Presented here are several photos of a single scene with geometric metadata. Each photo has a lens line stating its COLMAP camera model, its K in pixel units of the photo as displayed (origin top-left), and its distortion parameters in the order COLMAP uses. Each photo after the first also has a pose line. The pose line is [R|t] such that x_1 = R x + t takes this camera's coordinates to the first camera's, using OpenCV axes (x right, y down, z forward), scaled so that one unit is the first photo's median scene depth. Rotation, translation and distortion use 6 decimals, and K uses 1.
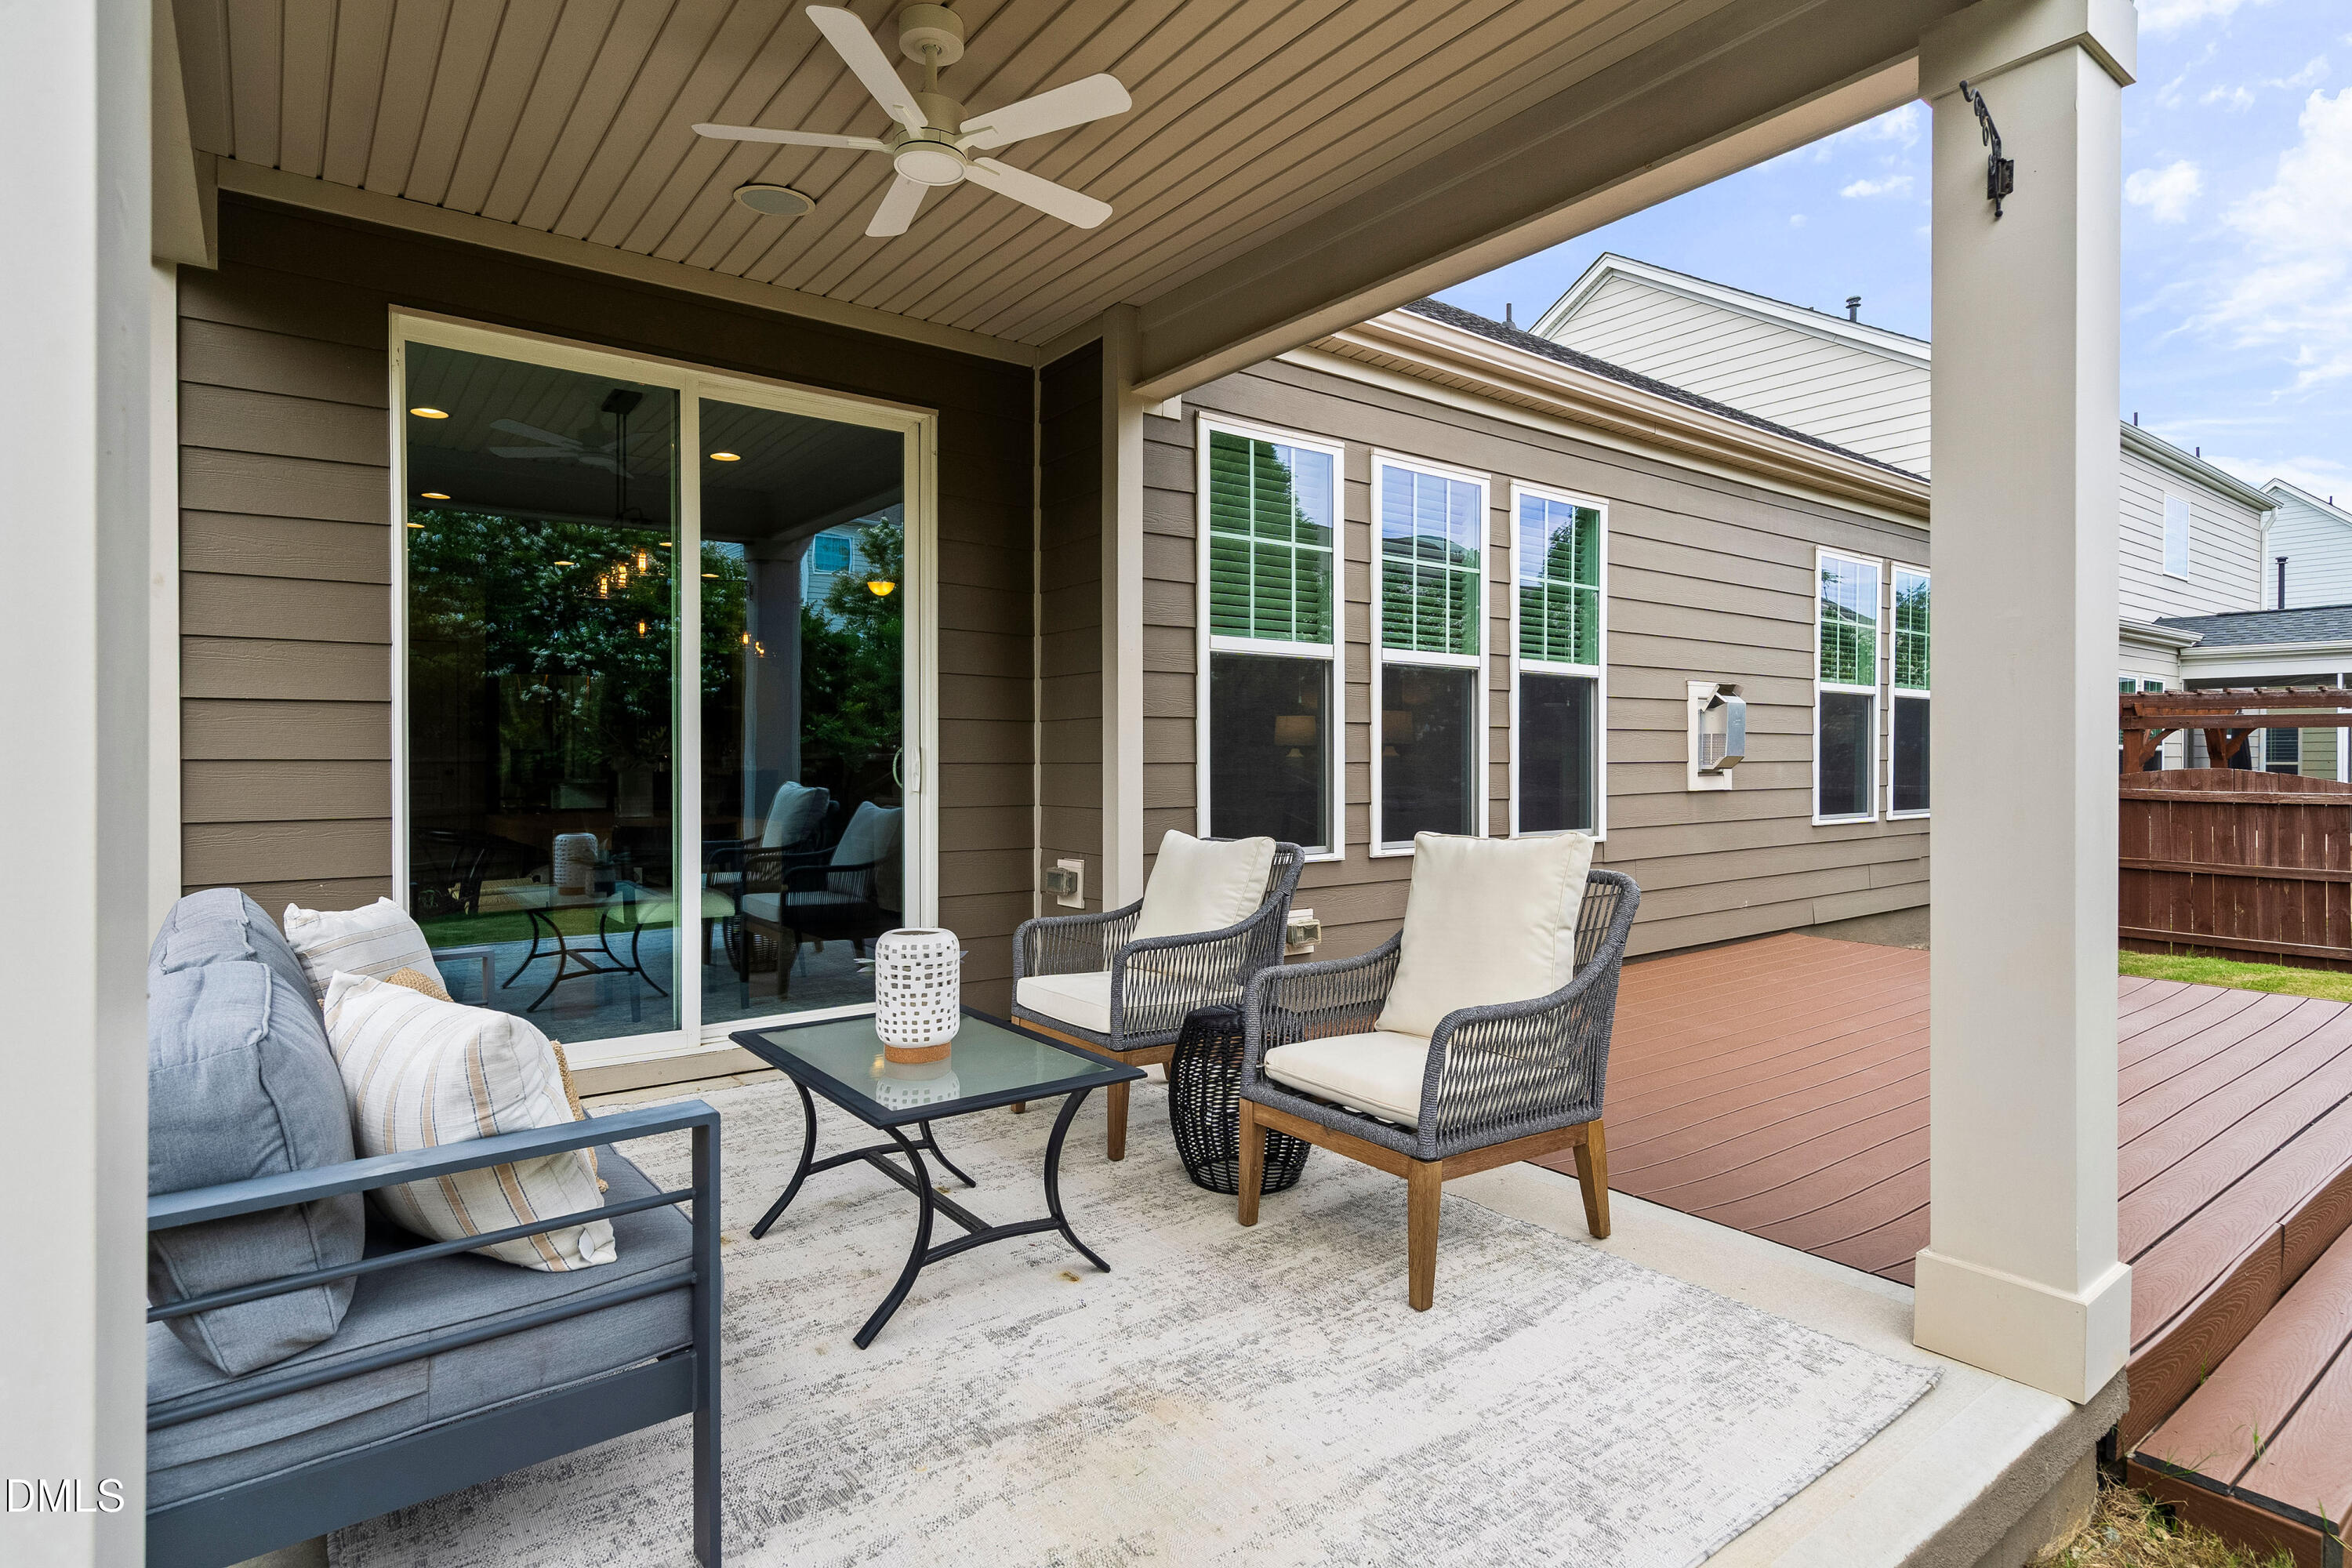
lens RADIAL K [[1298.1, 0, 1254.5], [0, 1298.1, 777.6], [0, 0, 1]] dist [-0.023493, -0.000219]
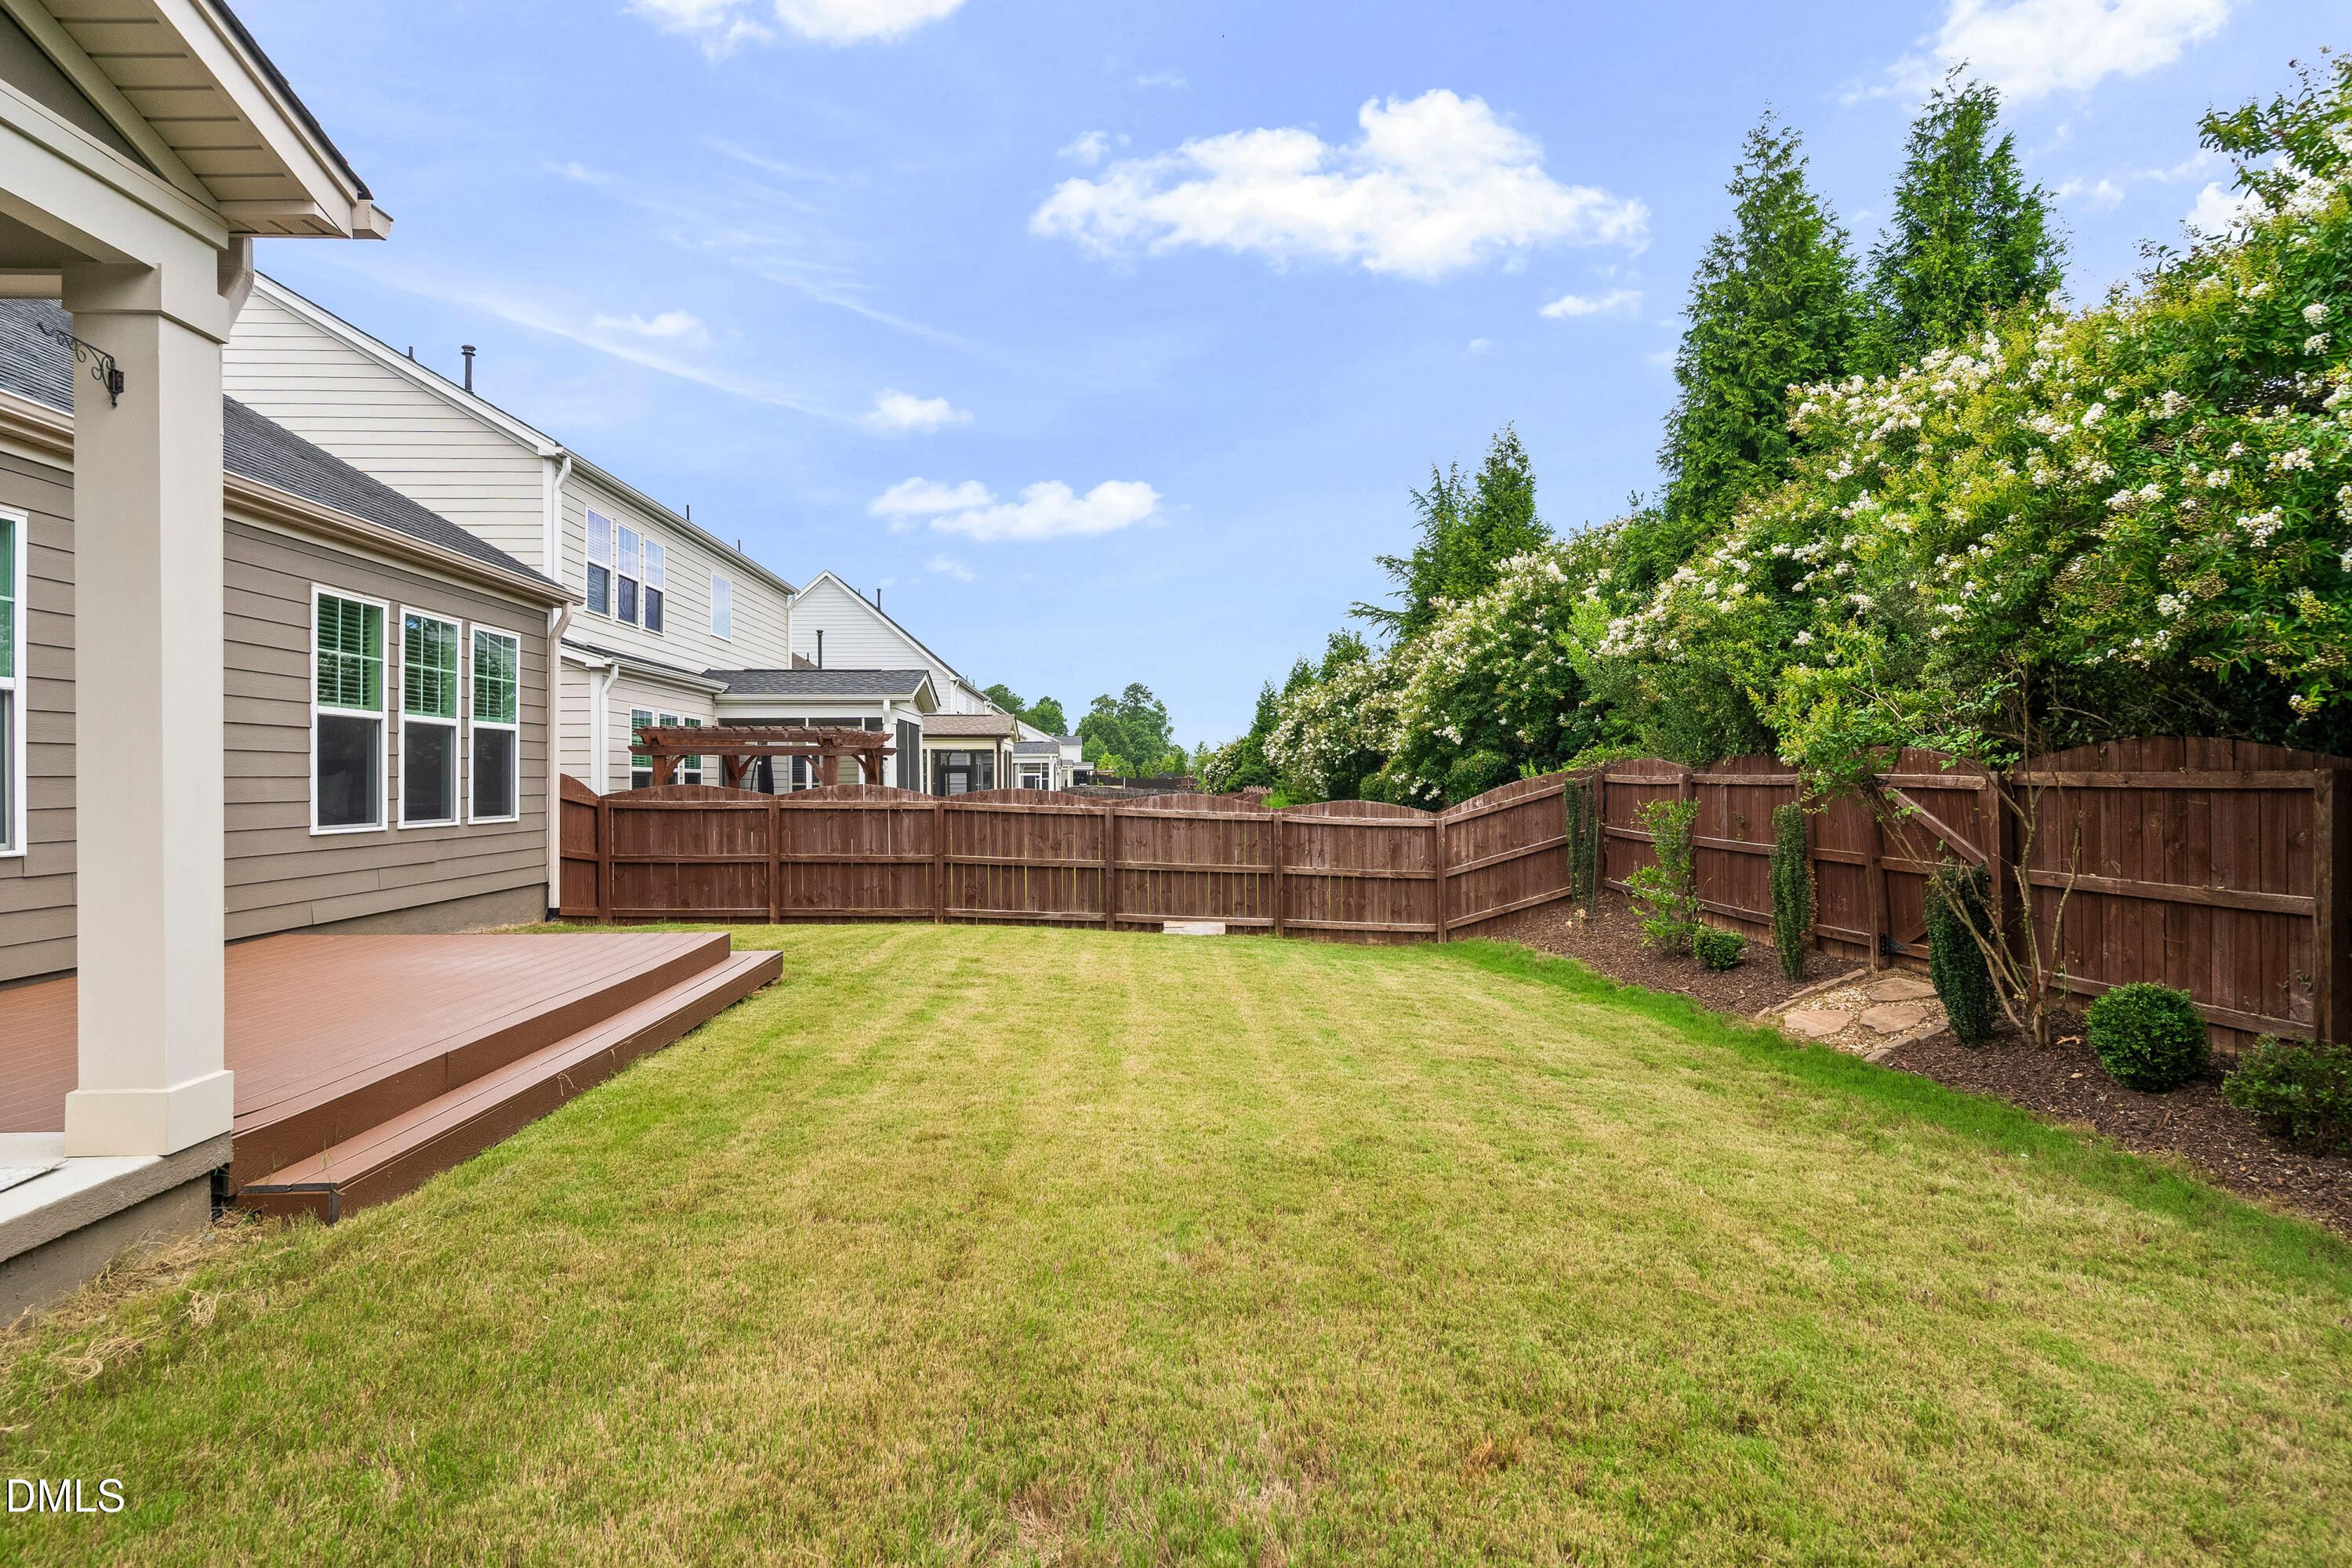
lens RADIAL K [[1202.3, 0, 1188.7], [0, 1202.3, 781.9], [0, 0, 1]] dist [0.012364, 0.001179]
pose [[0.584196, -0.002598, 0.811608, 0.038671], [0.016602, 0.999824, -0.008750, 0.016165], [-0.811442, 0.018586, 0.584137, -0.258793]]
